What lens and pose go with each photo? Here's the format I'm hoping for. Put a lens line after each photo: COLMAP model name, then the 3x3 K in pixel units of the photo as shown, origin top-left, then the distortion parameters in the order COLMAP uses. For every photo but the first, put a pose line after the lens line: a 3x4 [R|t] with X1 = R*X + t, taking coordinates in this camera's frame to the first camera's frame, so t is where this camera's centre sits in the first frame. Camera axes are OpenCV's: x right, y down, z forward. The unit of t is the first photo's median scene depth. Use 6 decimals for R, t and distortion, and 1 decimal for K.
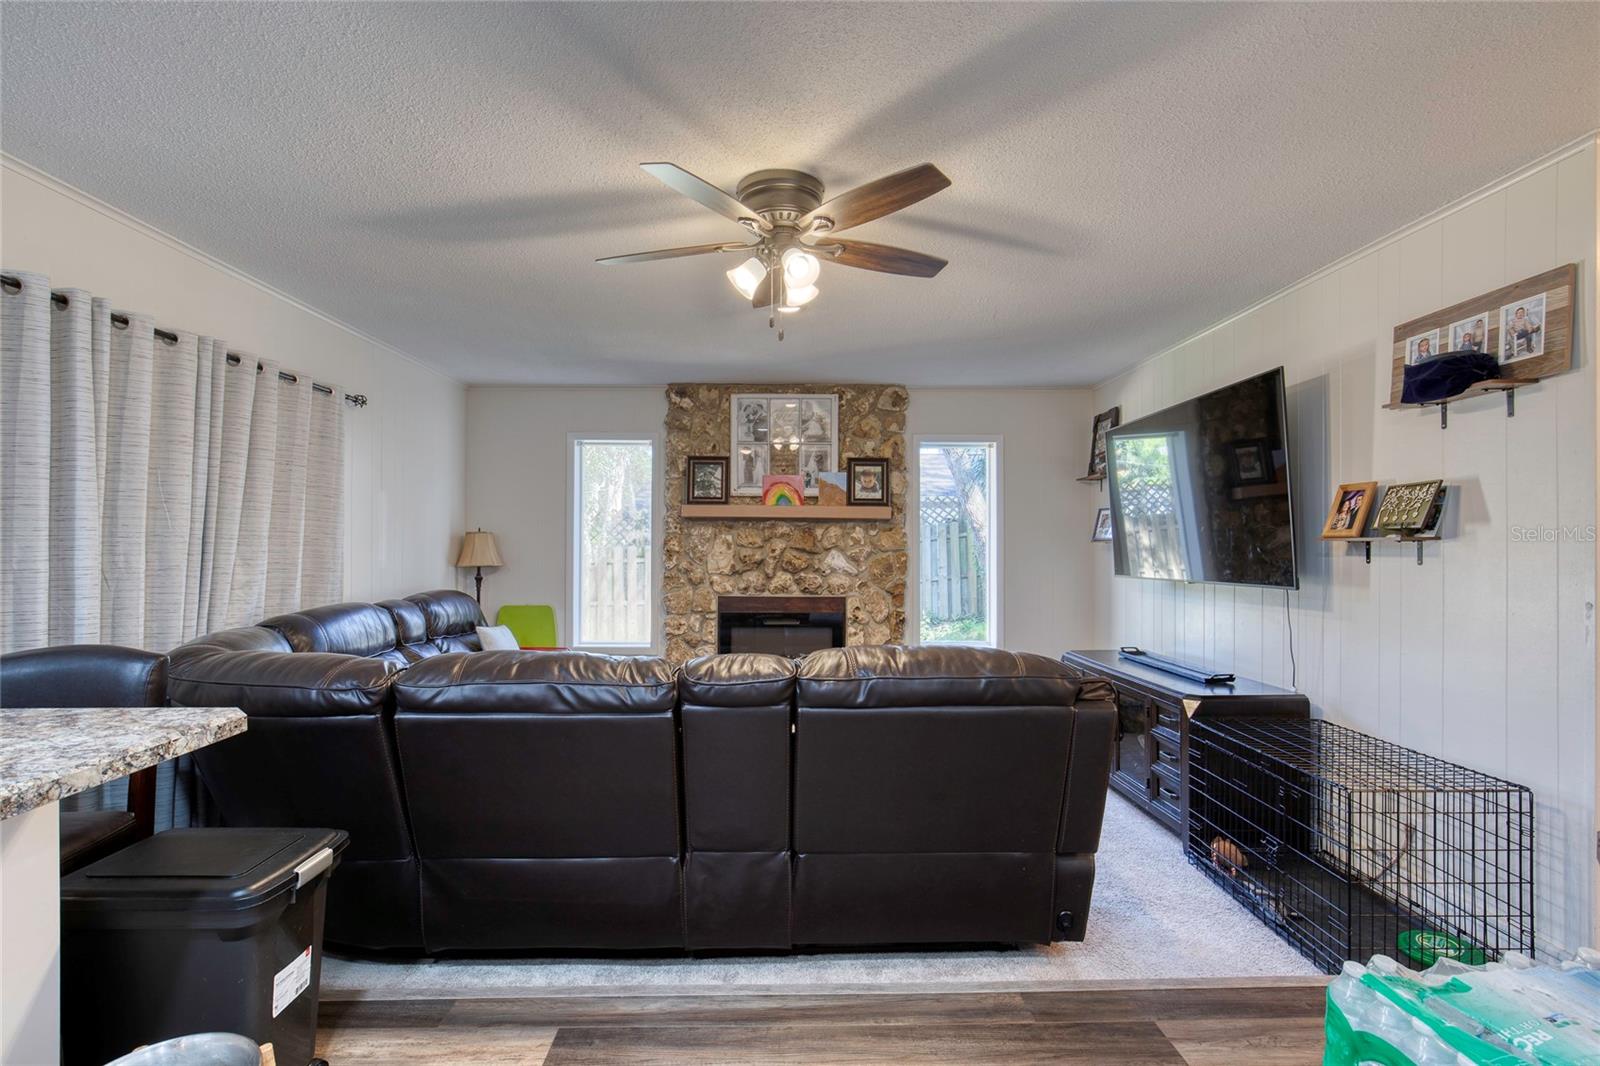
lens RADIAL K [[731.8, 0, 782.5], [0, 731.8, 535.2], [0, 0, 1]] dist [-0.015945, 0.003763]
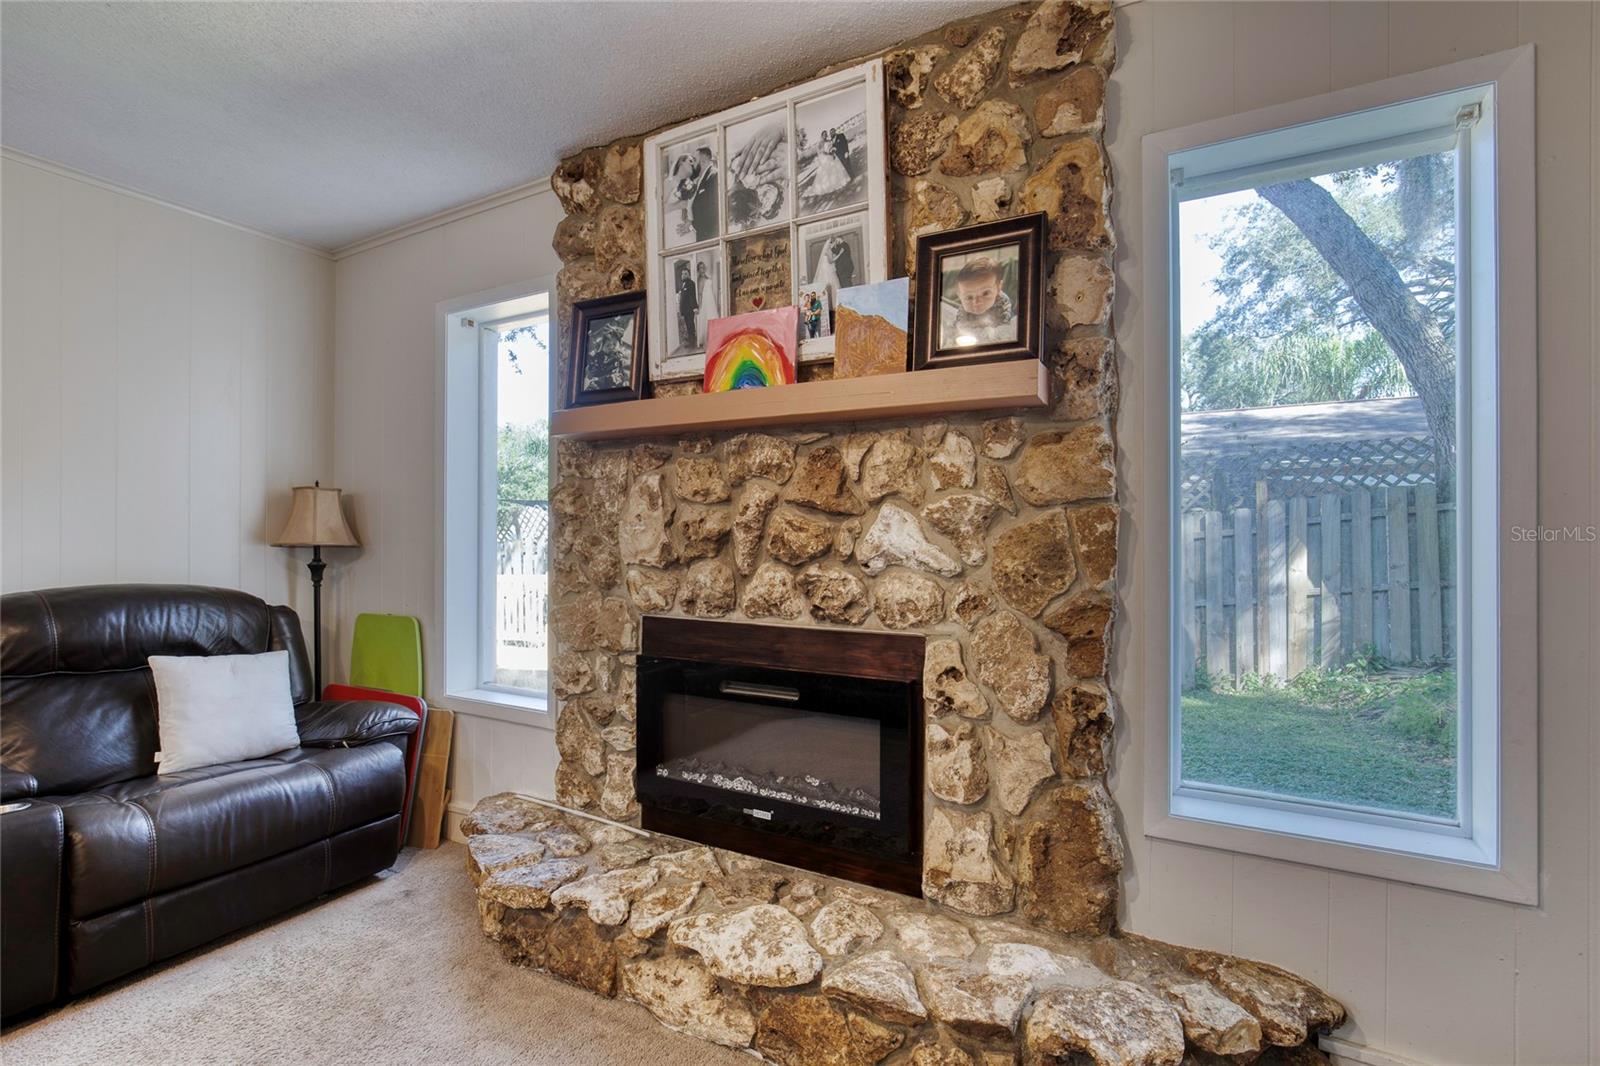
lens RADIAL K [[731.8, 0, 784.7], [0, 731.8, 535.0], [0, 0, 1]] dist [-0.015945, 0.003763]
pose [[0.867502, -0.004501, -0.497413, 0.204785], [0.007419, 0.999965, 0.003891, 0.033717], [0.497378, -0.007065, 0.867505, 0.664271]]
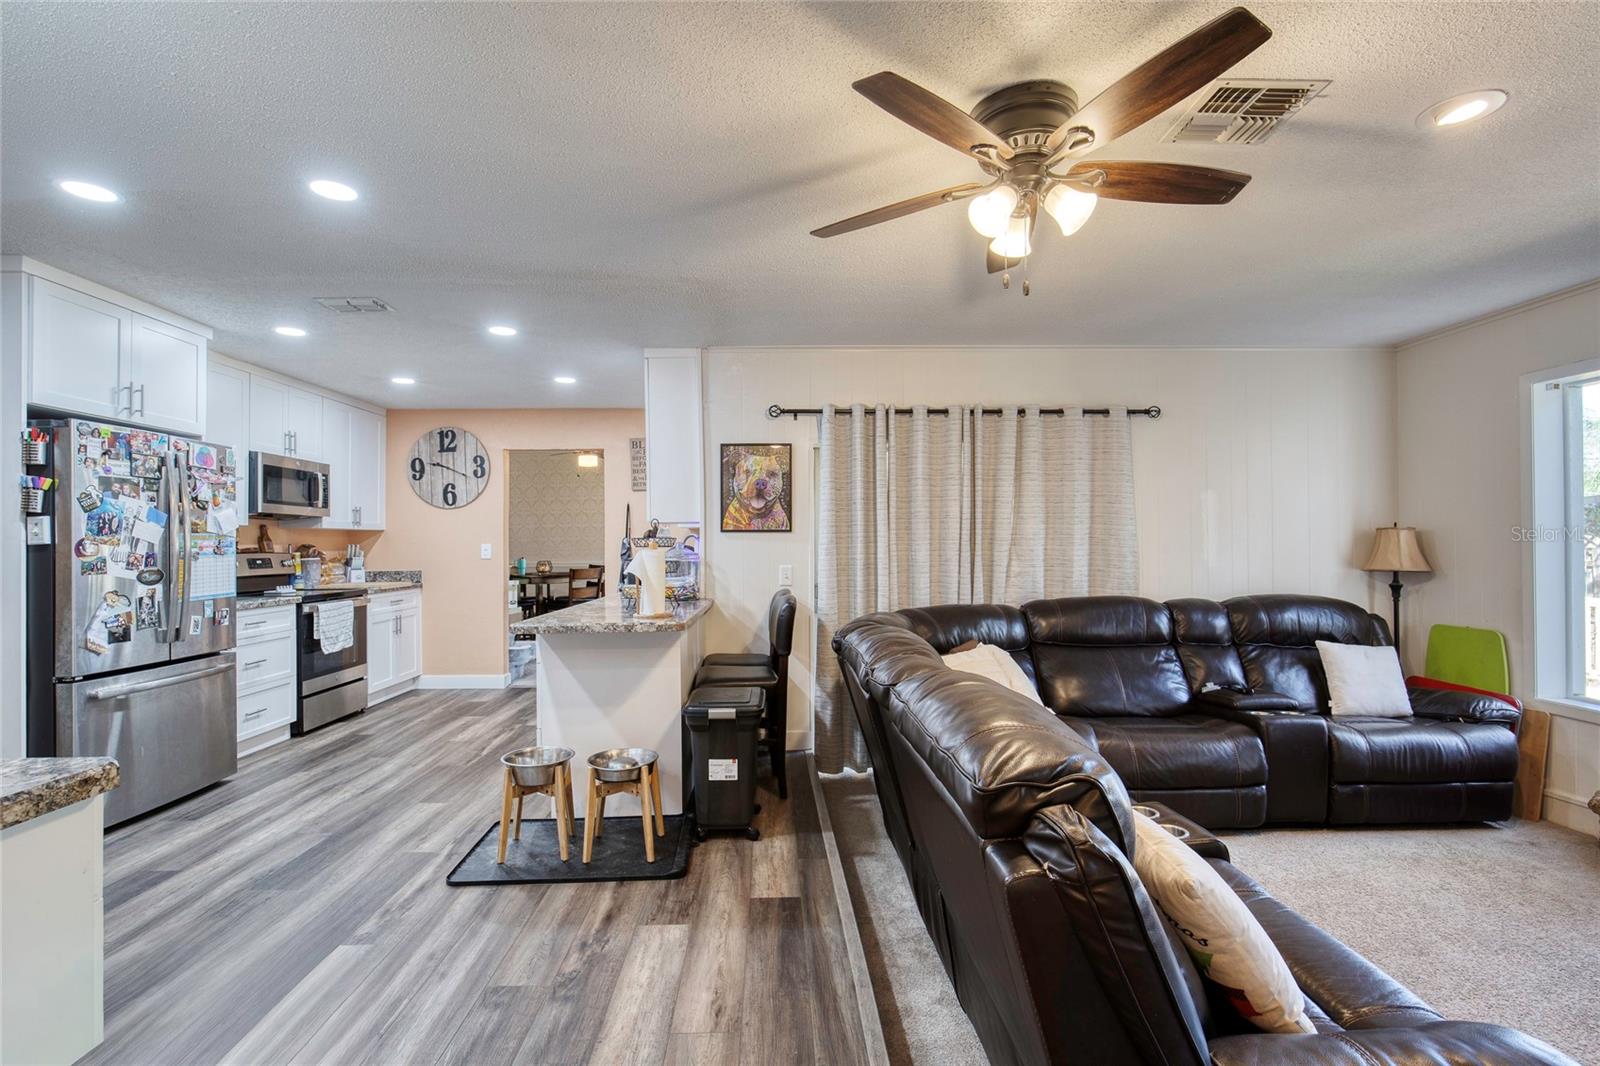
lens RADIAL K [[731.8, 0, 793.3], [0, 731.8, 536.2], [0, 0, 1]] dist [-0.015945, 0.003763]
pose [[0.018091, -0.011974, -0.999765, 0.358482], [0.015163, 0.999817, -0.011701, 0.003799], [0.999721, -0.014948, 0.018269, 0.322150]]
